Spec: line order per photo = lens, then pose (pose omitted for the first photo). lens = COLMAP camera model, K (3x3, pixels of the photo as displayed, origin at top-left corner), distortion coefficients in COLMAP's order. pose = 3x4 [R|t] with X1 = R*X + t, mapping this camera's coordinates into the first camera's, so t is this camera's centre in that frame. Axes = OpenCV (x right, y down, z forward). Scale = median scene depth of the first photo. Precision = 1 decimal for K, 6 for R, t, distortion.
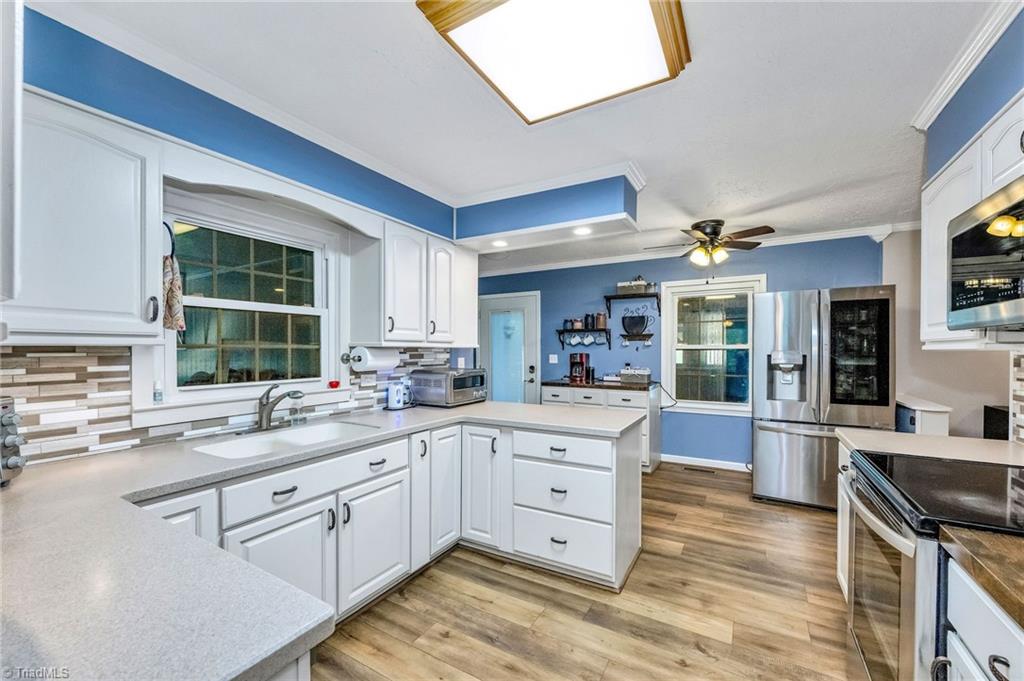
lens RADIAL K [[408.4, 0, 511.1], [0, 408.4, 353.2], [0, 0, 1]] dist [0.000300, -0.000011]
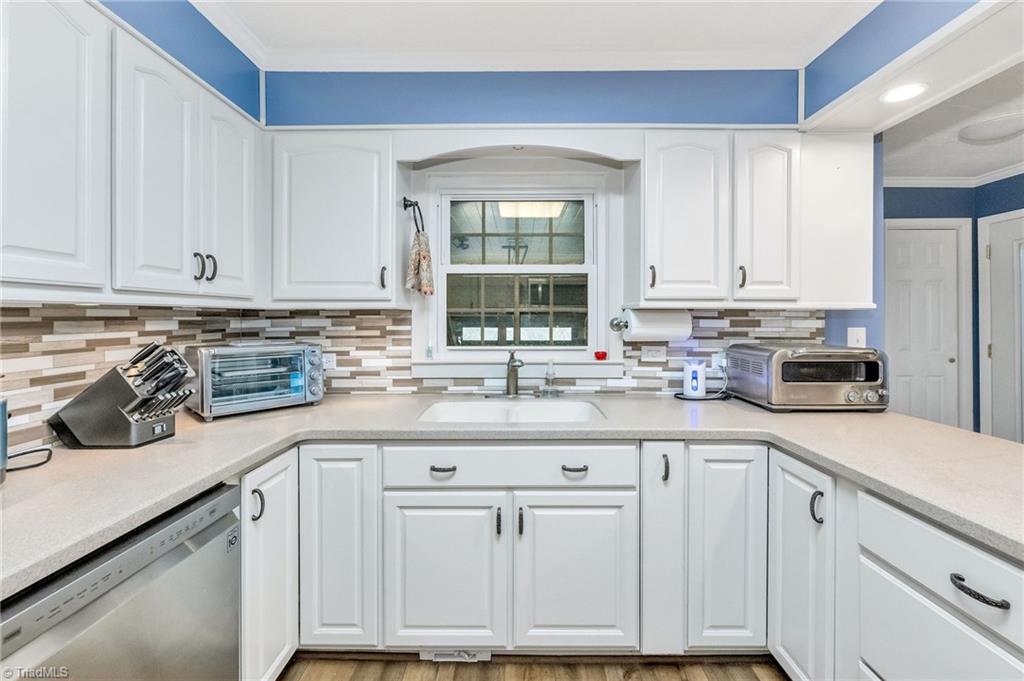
lens RADIAL K [[413.8, 0, 511.2], [0, 413.8, 317.7], [0, 0, 1]] dist [-0.002121, -0.000246]
pose [[0.500469, -0.000336, -0.865754, 0.215561], [-0.008397, 0.999951, -0.005242, 0.006808], [0.865714, 0.009893, 0.500442, 0.469997]]
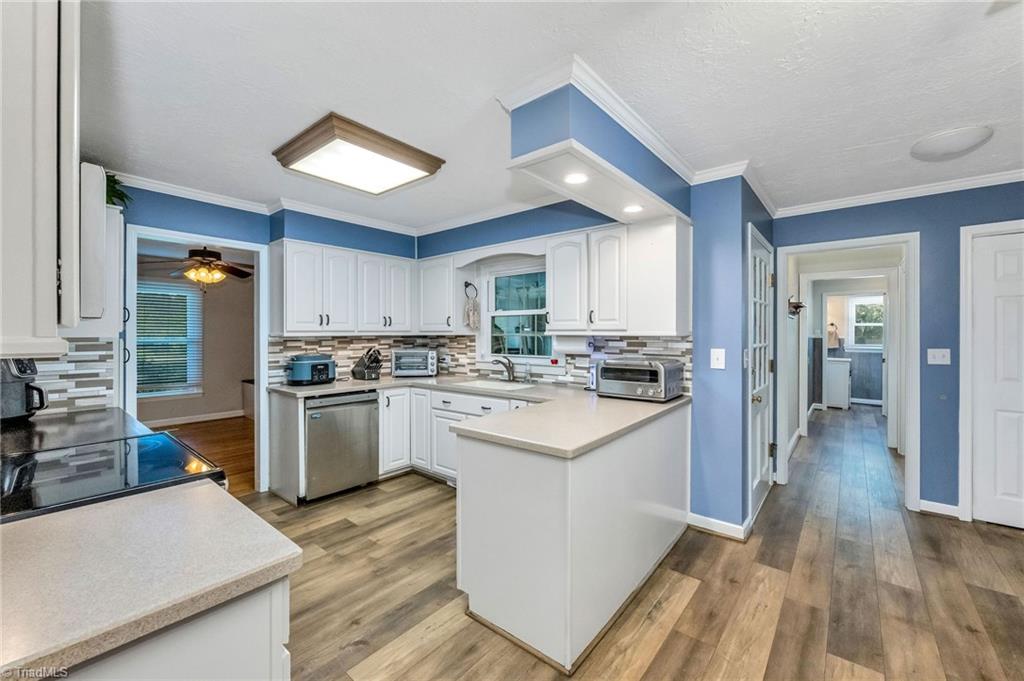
lens RADIAL K [[408.3, 0, 514.0], [0, 408.3, 336.4], [0, 0, 1]] dist [-0.000310, -0.000030]
pose [[-0.158928, 0.006958, -0.987266, 1.080847], [-0.008362, 0.999930, 0.008394, -0.024294], [0.987255, 0.009589, -0.158859, 1.192809]]
